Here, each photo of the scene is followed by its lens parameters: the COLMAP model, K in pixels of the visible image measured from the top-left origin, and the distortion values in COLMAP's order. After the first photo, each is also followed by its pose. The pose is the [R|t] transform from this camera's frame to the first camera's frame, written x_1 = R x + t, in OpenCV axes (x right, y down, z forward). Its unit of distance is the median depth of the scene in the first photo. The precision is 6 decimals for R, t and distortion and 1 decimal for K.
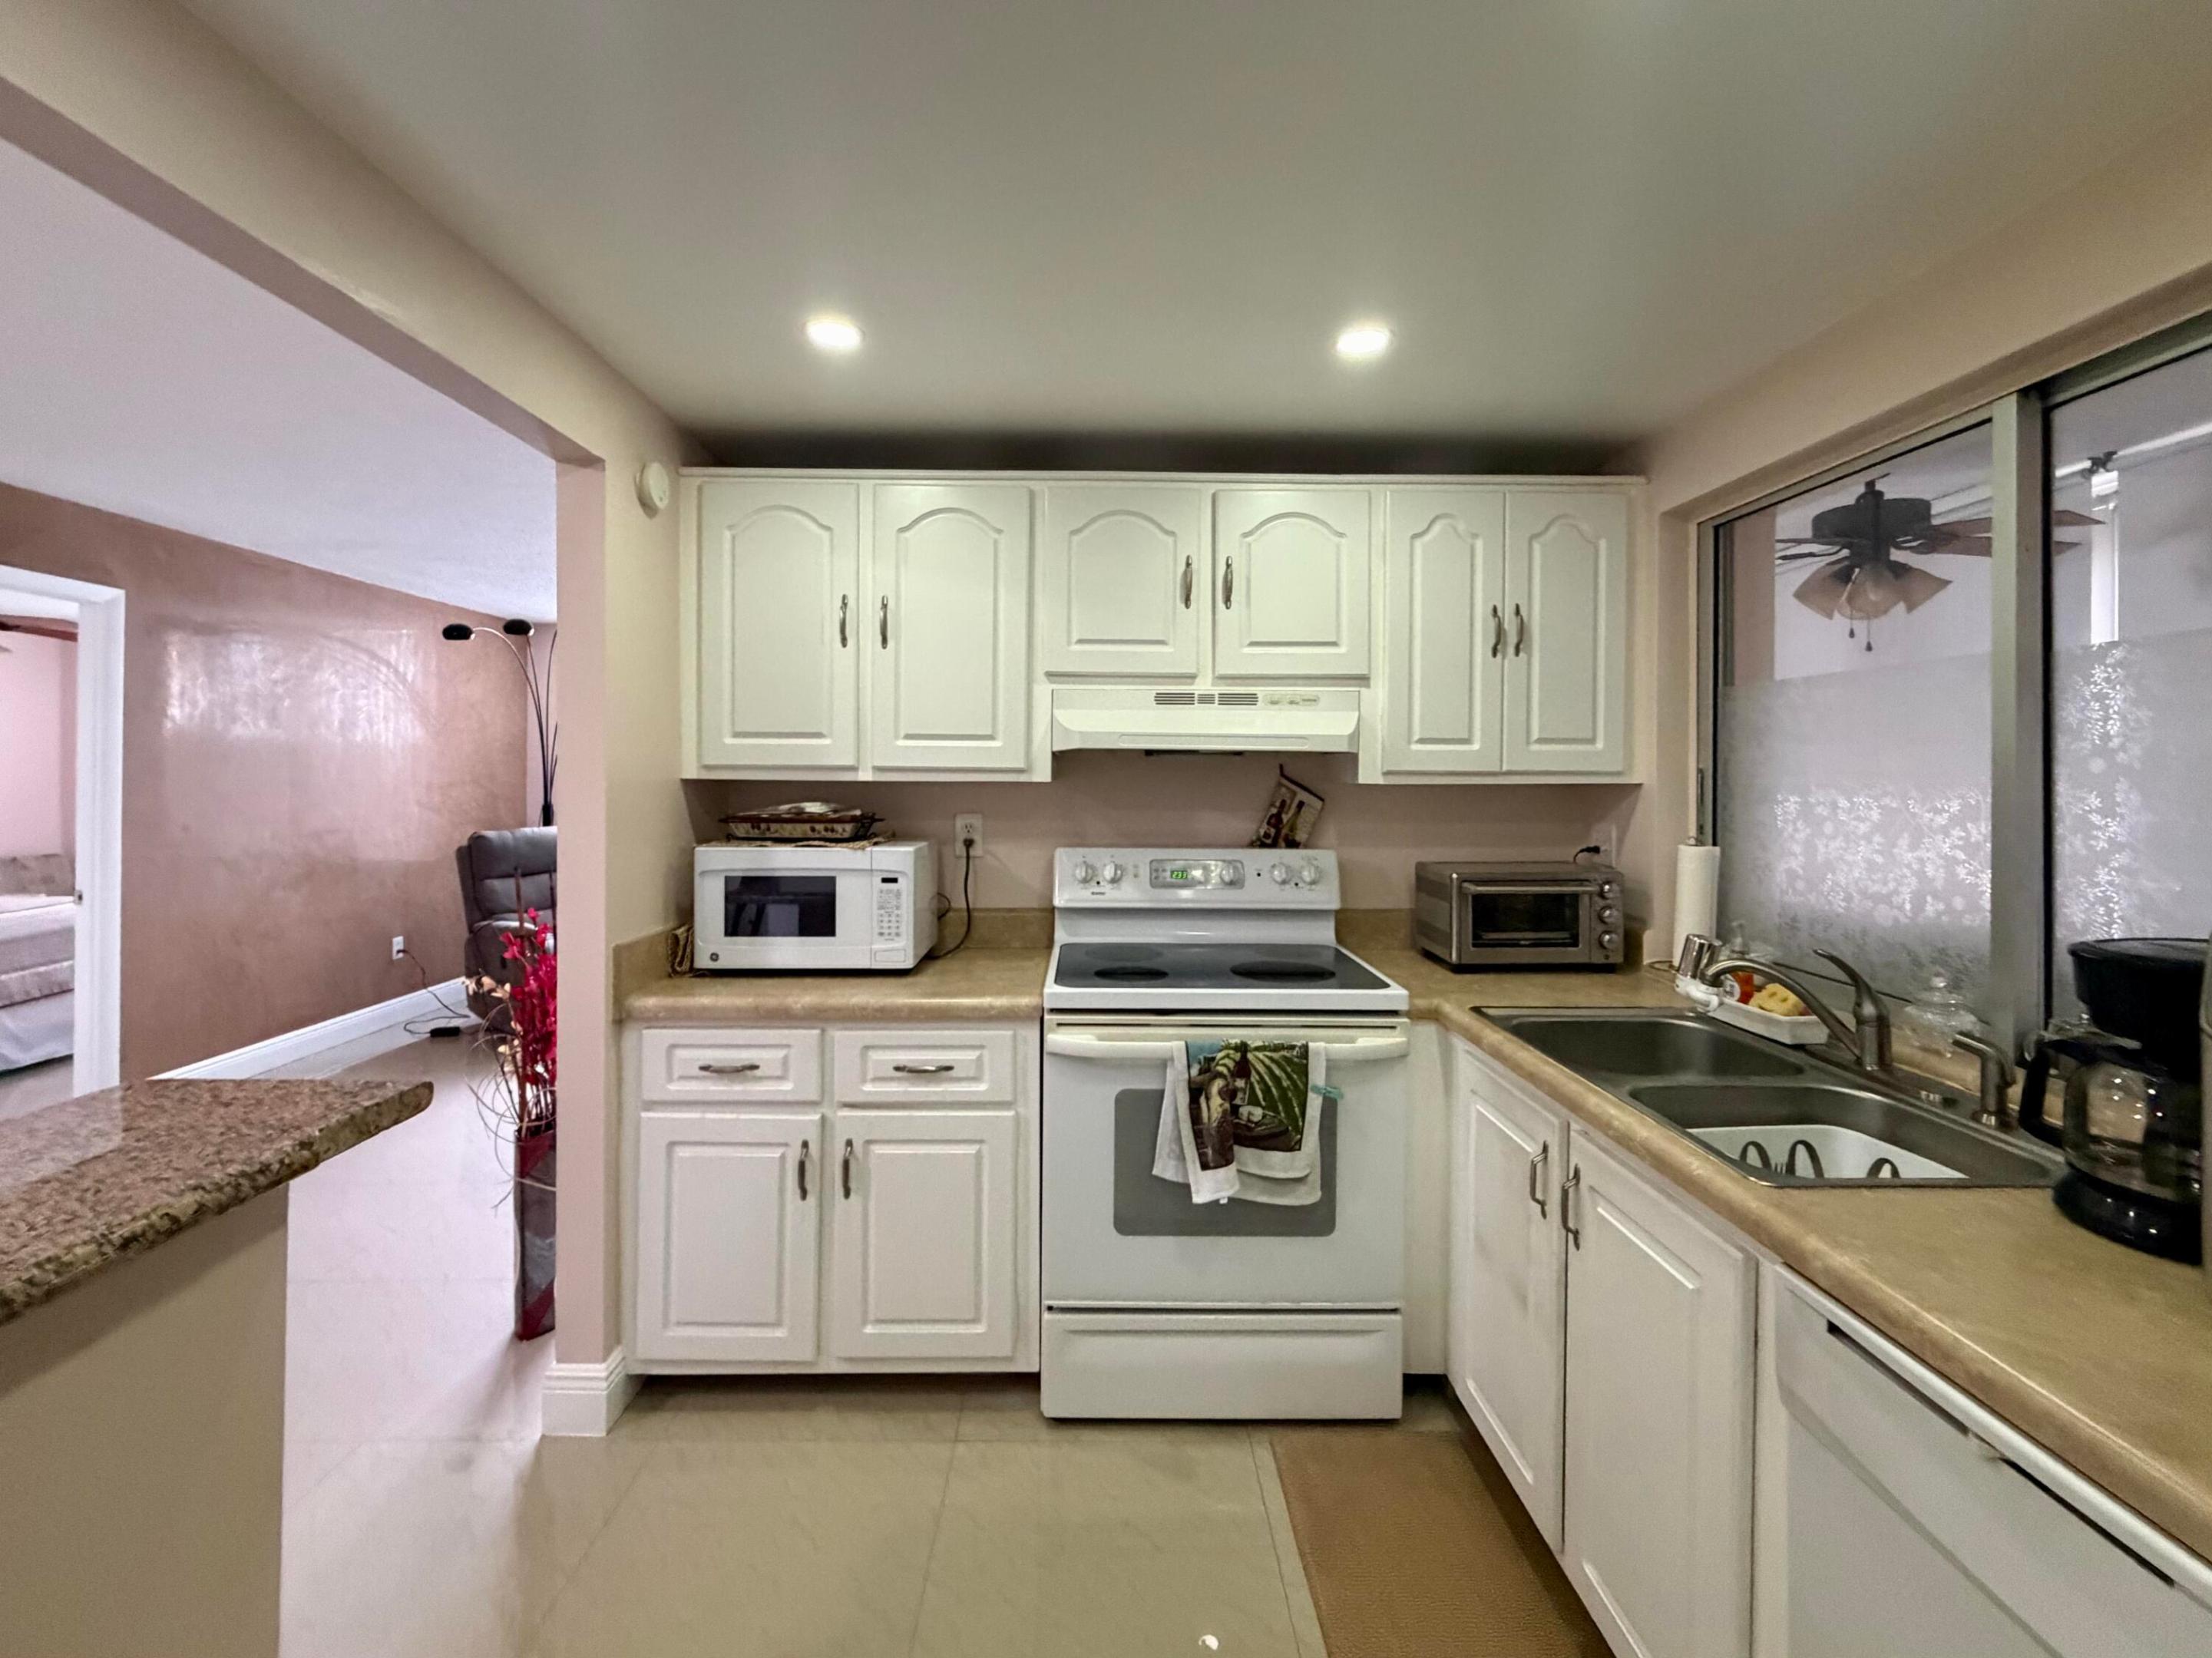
lens RADIAL K [[930.0, 0, 1106.4], [0, 930.0, 775.6], [0, 0, 1]] dist [0.000665, 0.000239]
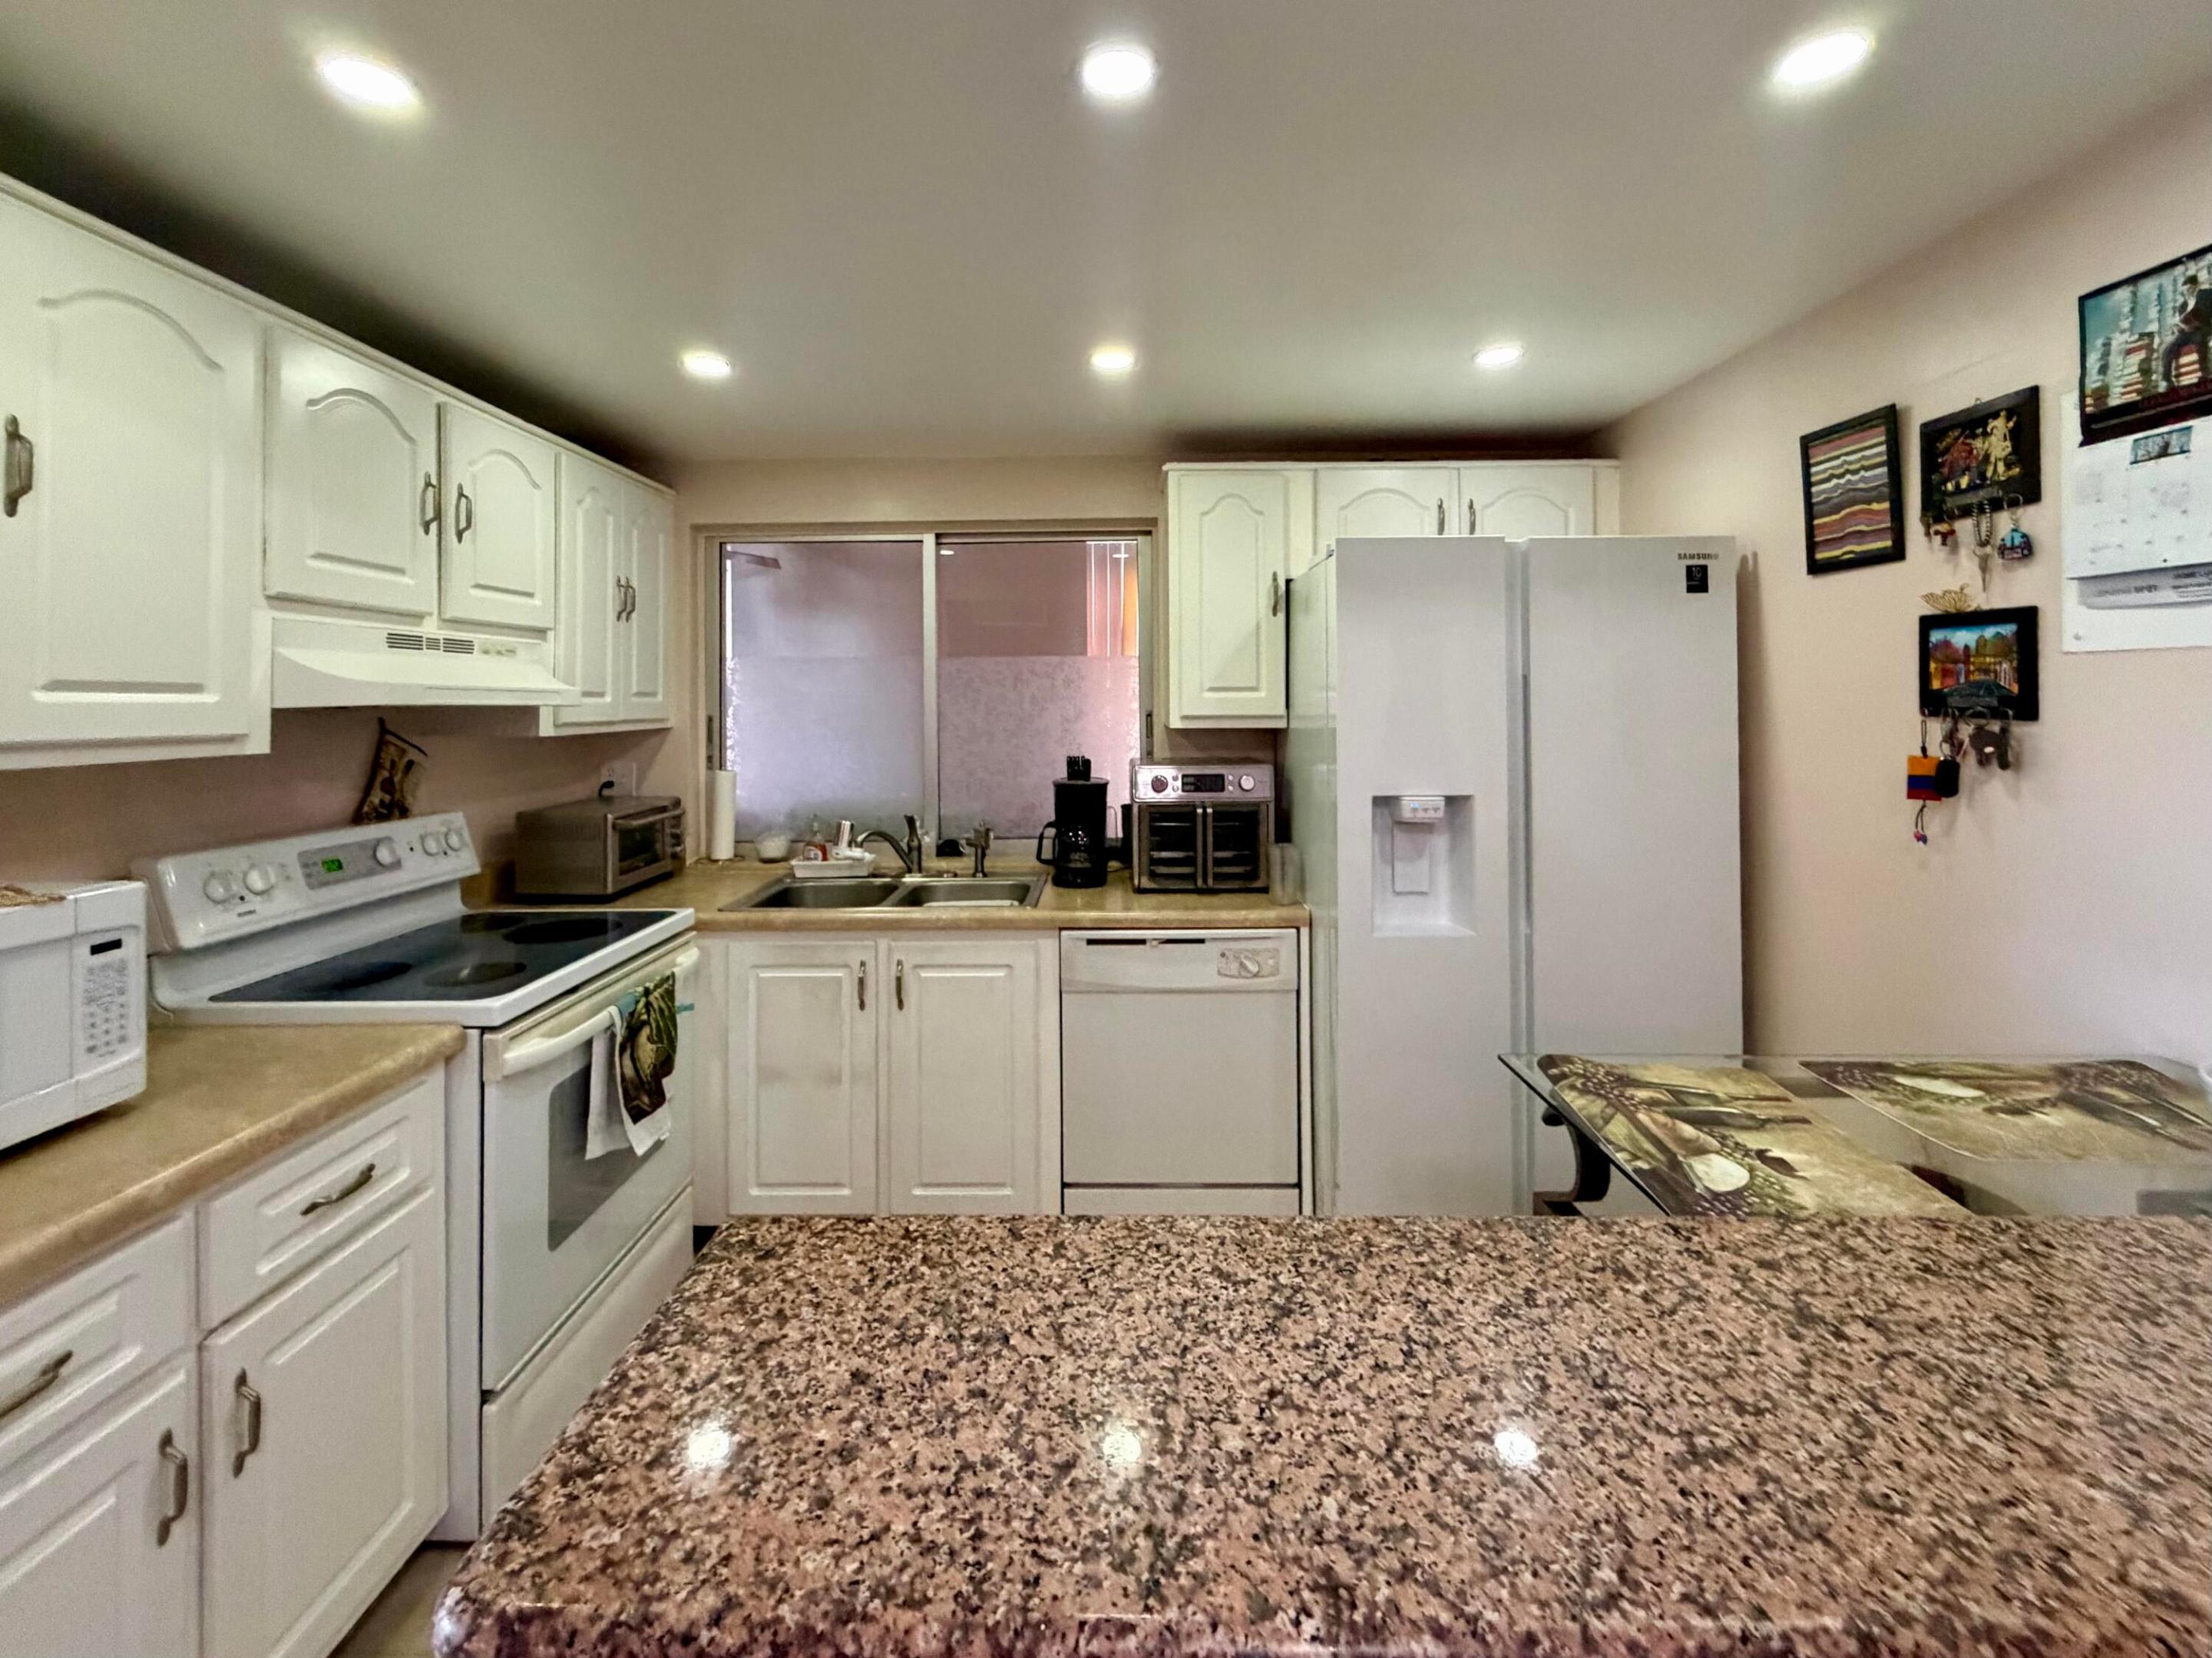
lens RADIAL K [[955.0, 0, 1095.9], [0, 955.0, 689.2], [0, 0, 1]] dist [-0.004119, 0.000384]
pose [[0.039478, 0.004583, 0.999210, -0.753409], [0.013085, 0.999901, -0.005103, -0.031934], [-0.999135, 0.013276, 0.039414, 0.365752]]
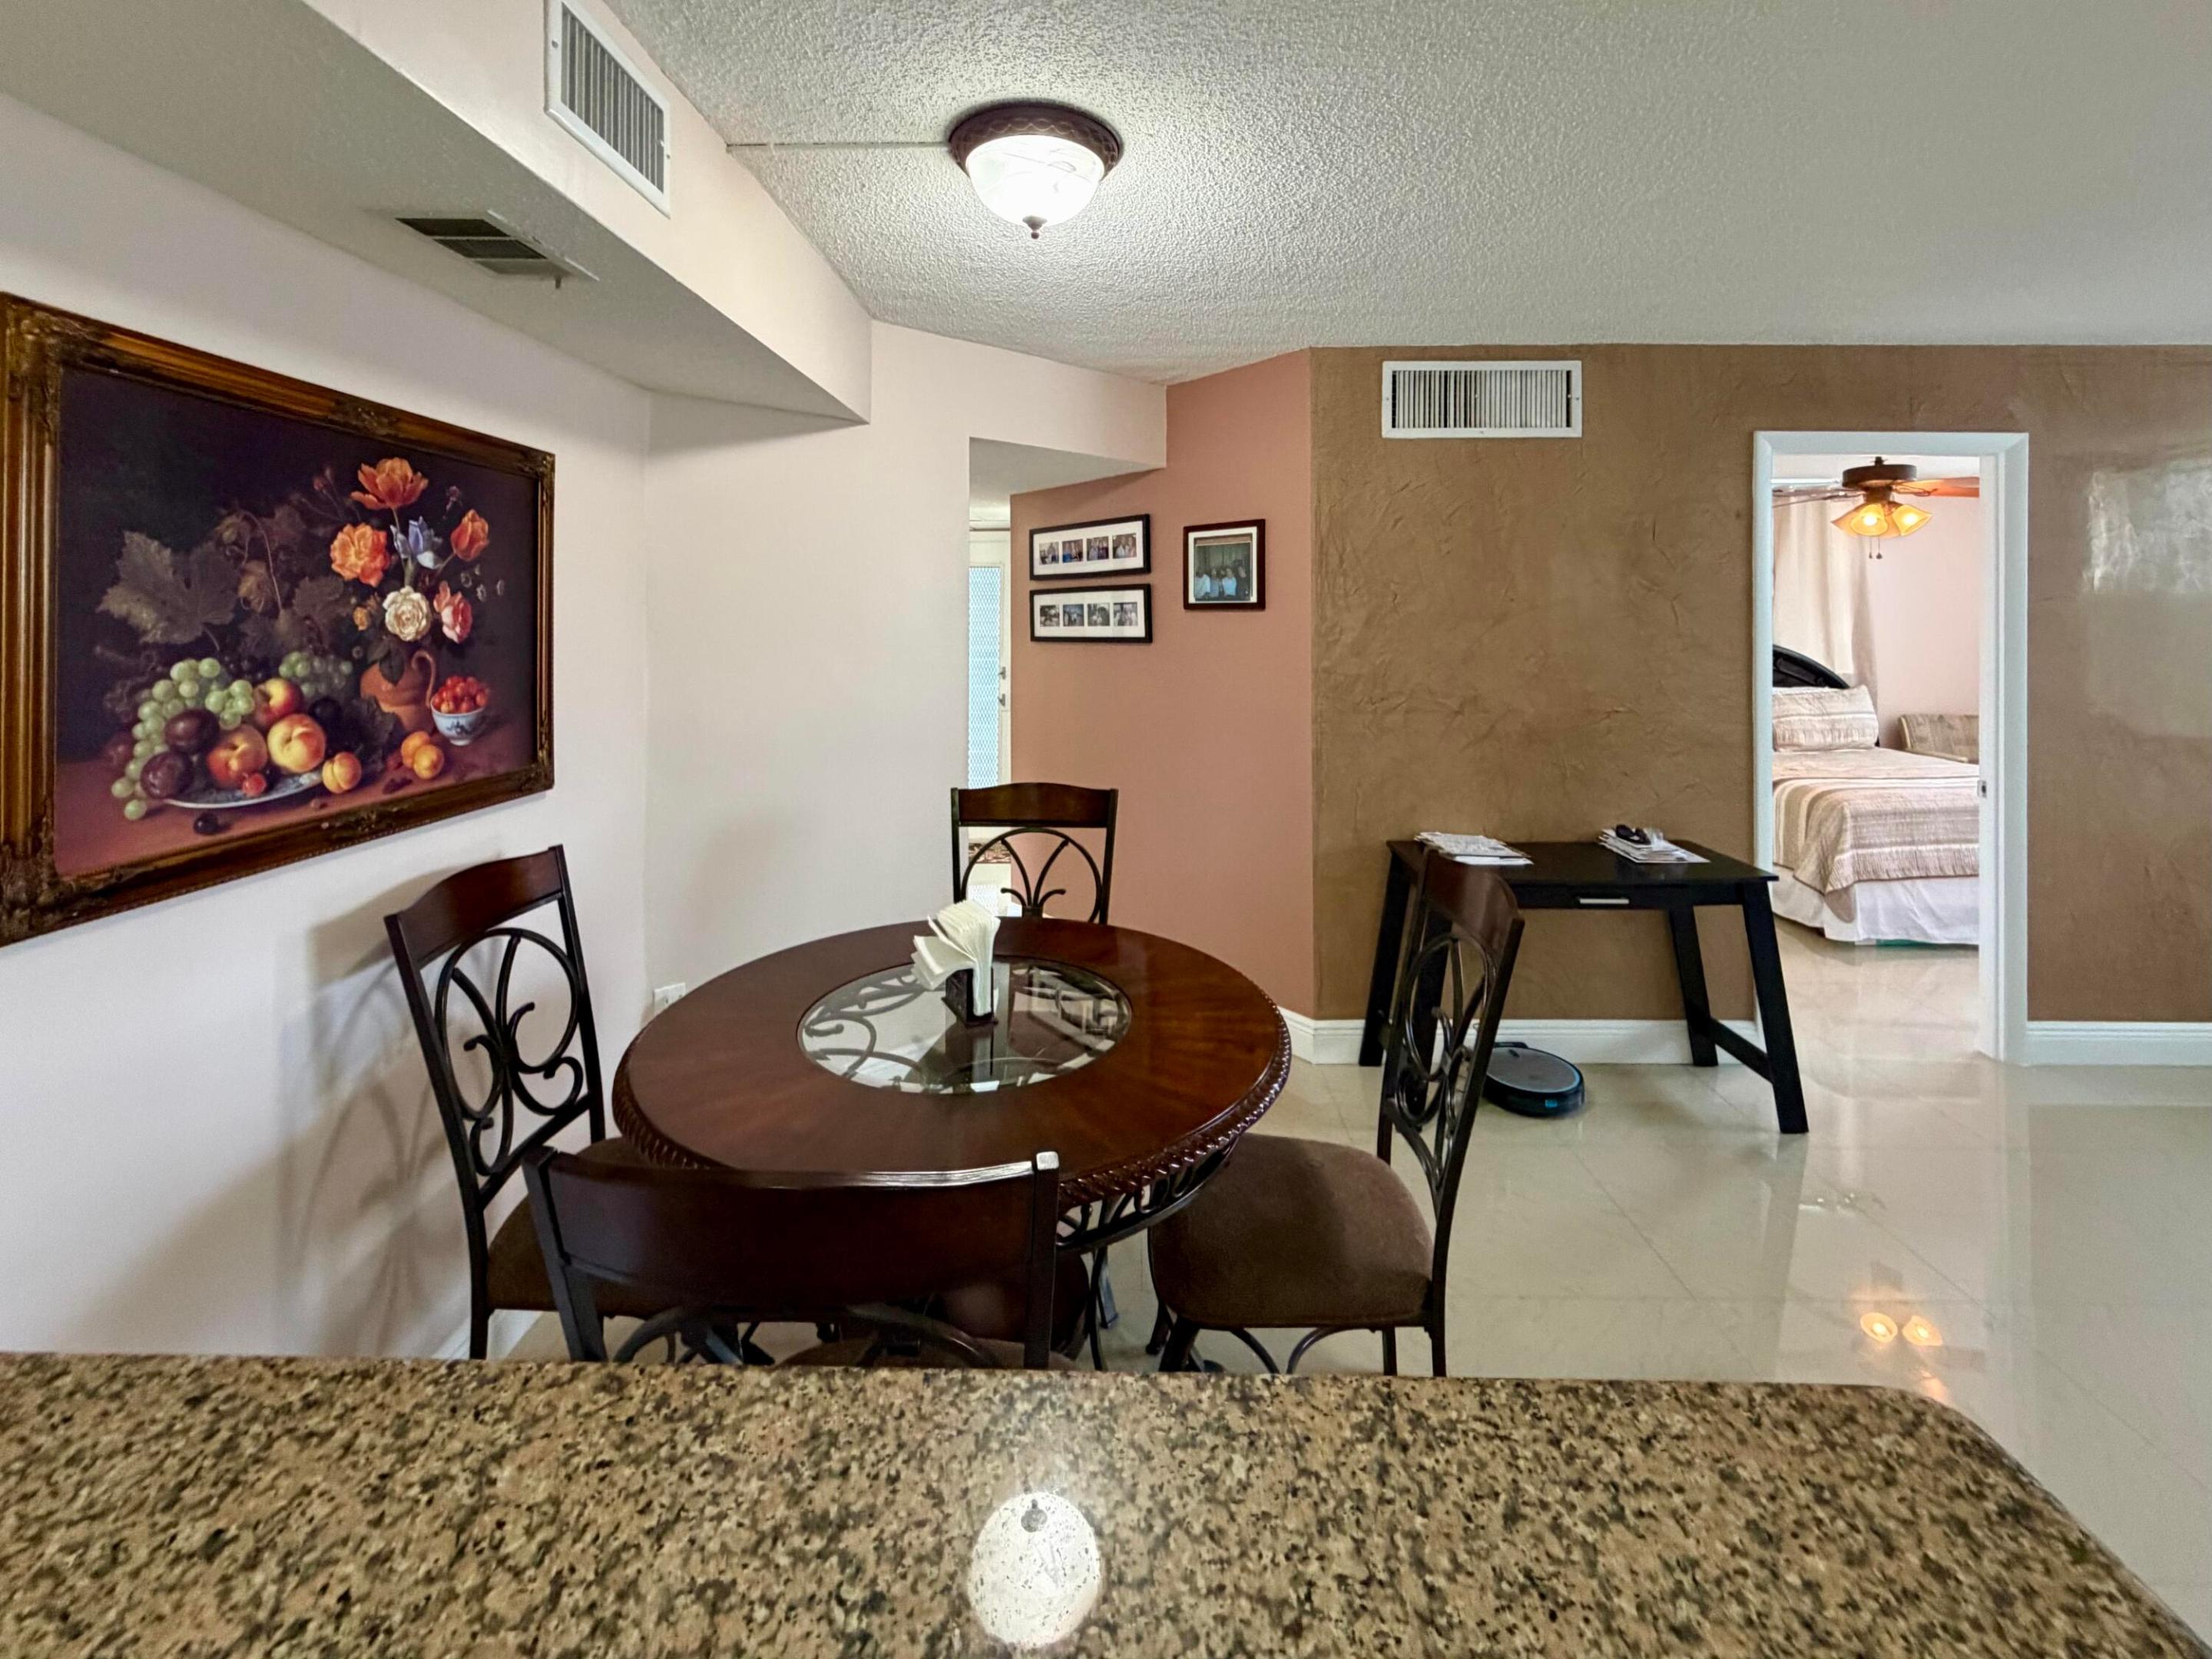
lens RADIAL K [[955.0, 0, 1104.4], [0, 955.0, 596.3], [0, 0, 1]] dist [0.007285, -0.000308]
pose [[-0.038642, -0.020593, -0.999041, -0.253737], [-0.002128, 0.999787, -0.020527, -0.053077], [0.999251, 0.001333, -0.038677, 0.293428]]
